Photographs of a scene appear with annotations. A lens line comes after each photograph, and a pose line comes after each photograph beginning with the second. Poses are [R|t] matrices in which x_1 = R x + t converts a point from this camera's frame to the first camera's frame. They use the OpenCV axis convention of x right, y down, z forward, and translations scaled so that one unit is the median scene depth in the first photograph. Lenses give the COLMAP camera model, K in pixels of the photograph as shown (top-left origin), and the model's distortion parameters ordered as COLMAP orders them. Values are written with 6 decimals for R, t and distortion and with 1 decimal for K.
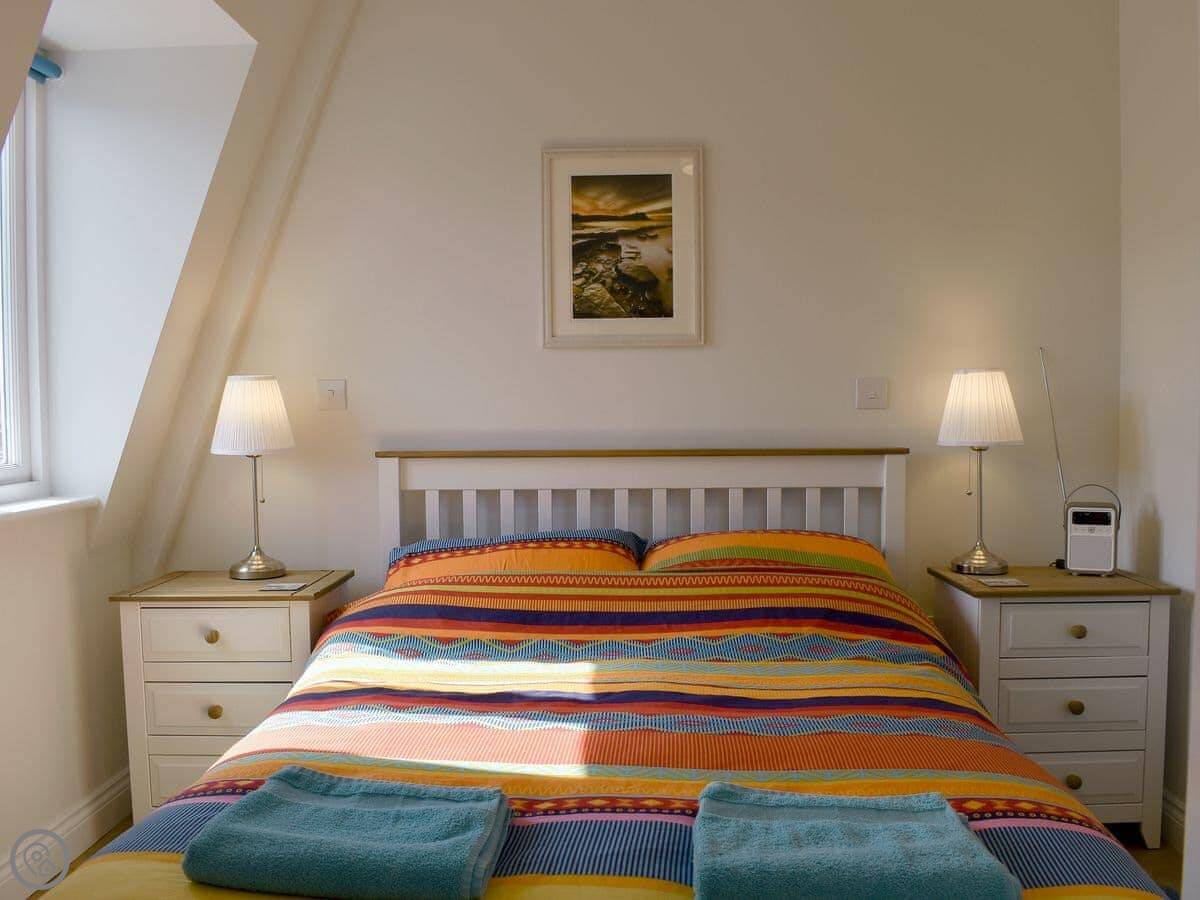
lens RADIAL K [[968.7, 0, 601.1], [0, 968.7, 442.3], [0, 0, 1]] dist [-0.081488, -0.002006]
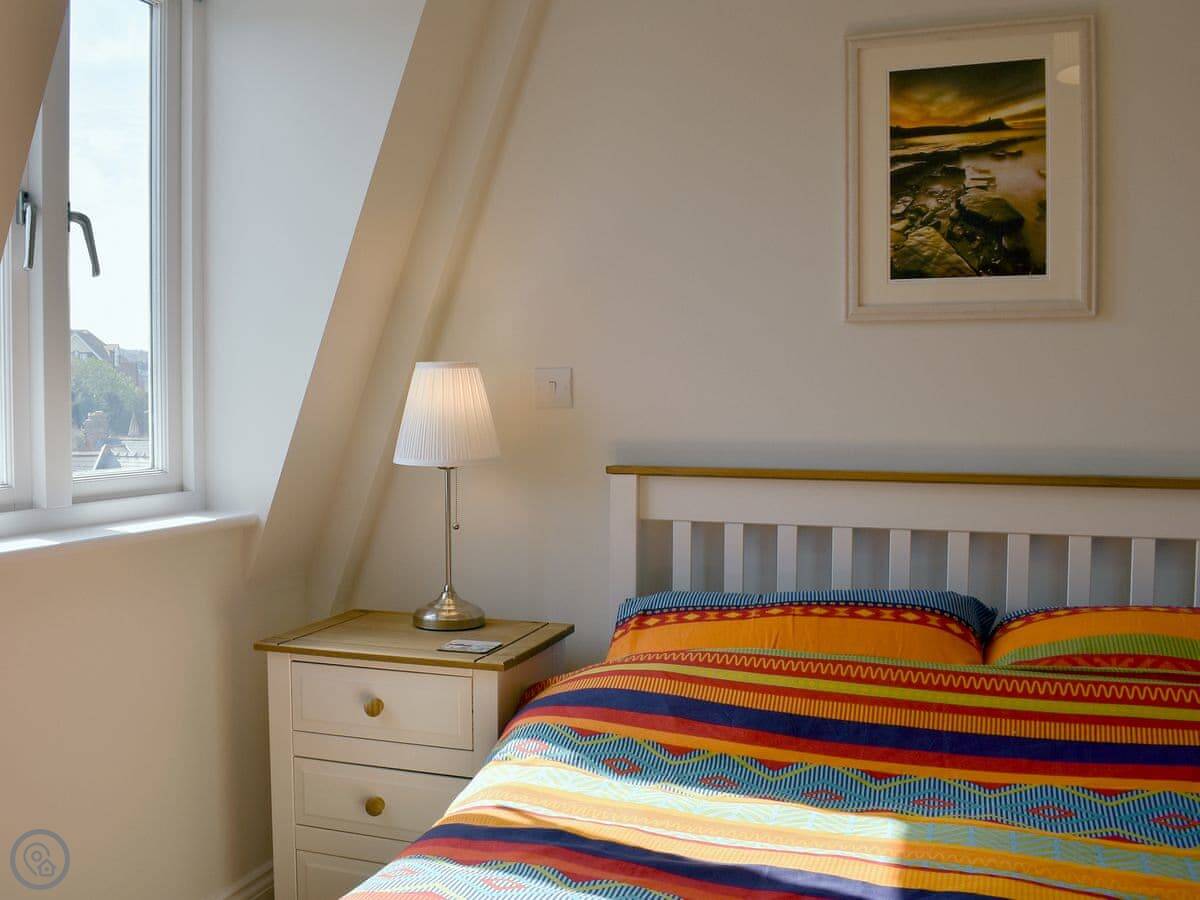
lens RADIAL K [[968.7, 0, 601.1], [0, 968.7, 442.3], [0, 0, 1]] dist [-0.081488, -0.002006]
pose [[0.943400, 0.023478, -0.330824, 0.005387], [-0.023179, 0.999720, 0.004851, -0.011945], [0.330845, 0.003092, 0.943680, 0.312759]]
